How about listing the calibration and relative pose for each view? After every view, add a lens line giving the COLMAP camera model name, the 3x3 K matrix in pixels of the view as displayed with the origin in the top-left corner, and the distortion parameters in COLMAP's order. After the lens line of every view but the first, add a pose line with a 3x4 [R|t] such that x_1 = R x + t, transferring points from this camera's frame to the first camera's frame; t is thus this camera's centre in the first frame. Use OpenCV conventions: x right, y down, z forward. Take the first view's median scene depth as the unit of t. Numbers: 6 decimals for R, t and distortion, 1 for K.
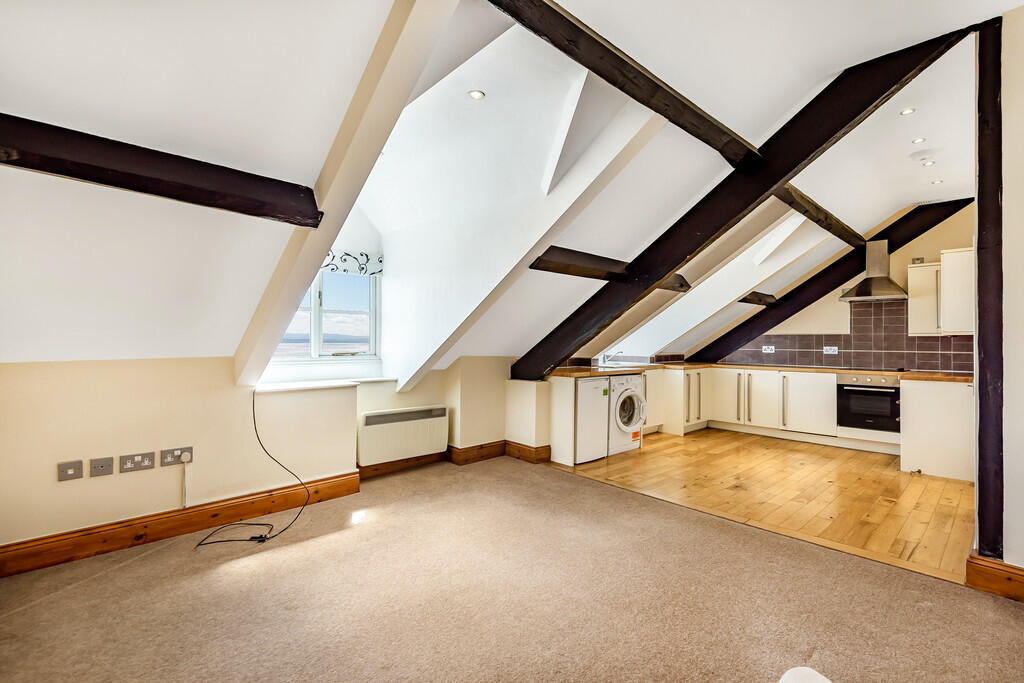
lens RADIAL K [[455.6, 0, 513.0], [0, 455.6, 337.7], [0, 0, 1]] dist [-0.000762, -0.000364]
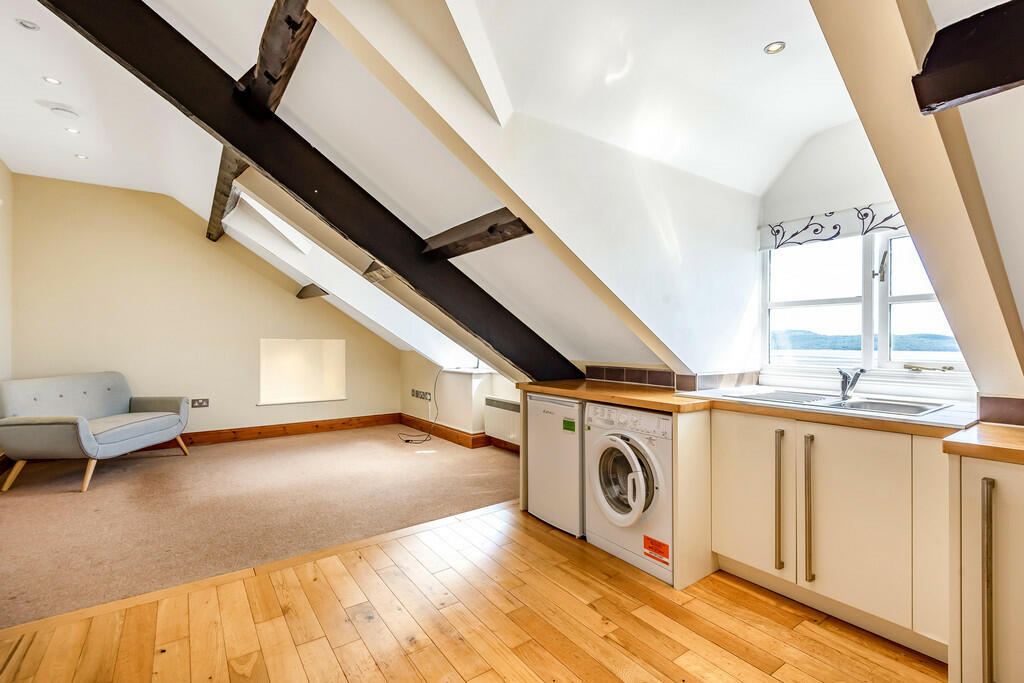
lens RADIAL K [[455.6, 0, 513.0], [0, 455.6, 337.7], [0, 0, 1]] dist [-0.000762, -0.000364]
pose [[-0.121204, -0.014676, -0.992519, 1.226351], [0.006620, 0.999857, -0.015593, 0.019900], [0.992606, -0.008461, -0.121090, 1.518471]]
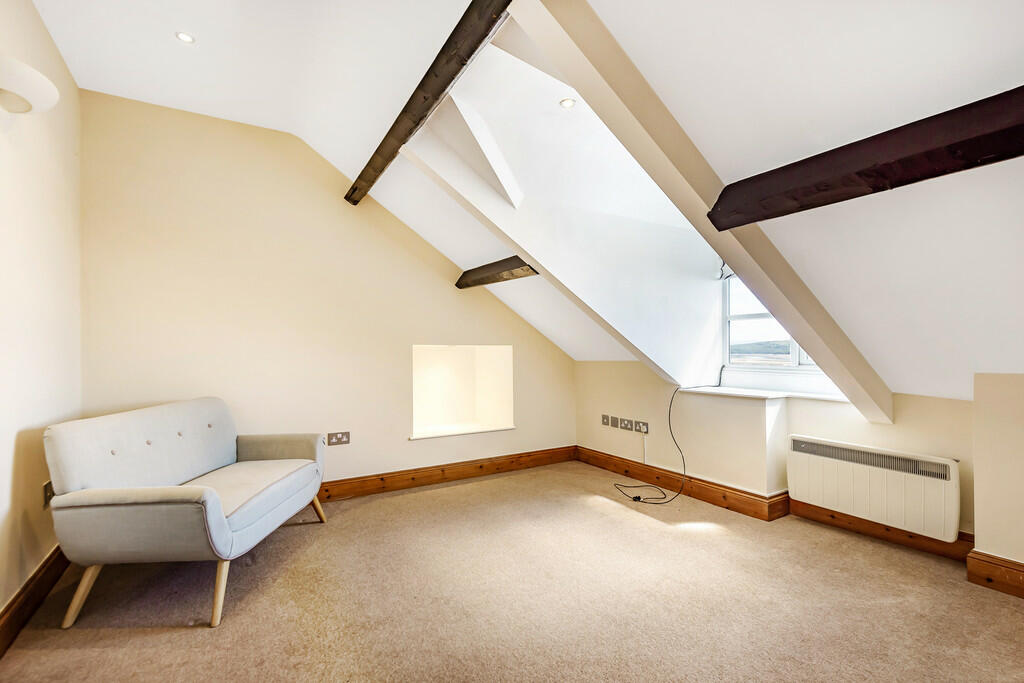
lens RADIAL K [[471.7, 0, 512.0], [0, 471.7, 341.5], [0, 0, 1]] dist [0.057632, -0.000019]
pose [[-0.211738, -0.018555, -0.977150, 0.782802], [0.011620, 0.999701, -0.021501, 0.011722], [0.977257, -0.015907, -0.211459, 0.843862]]
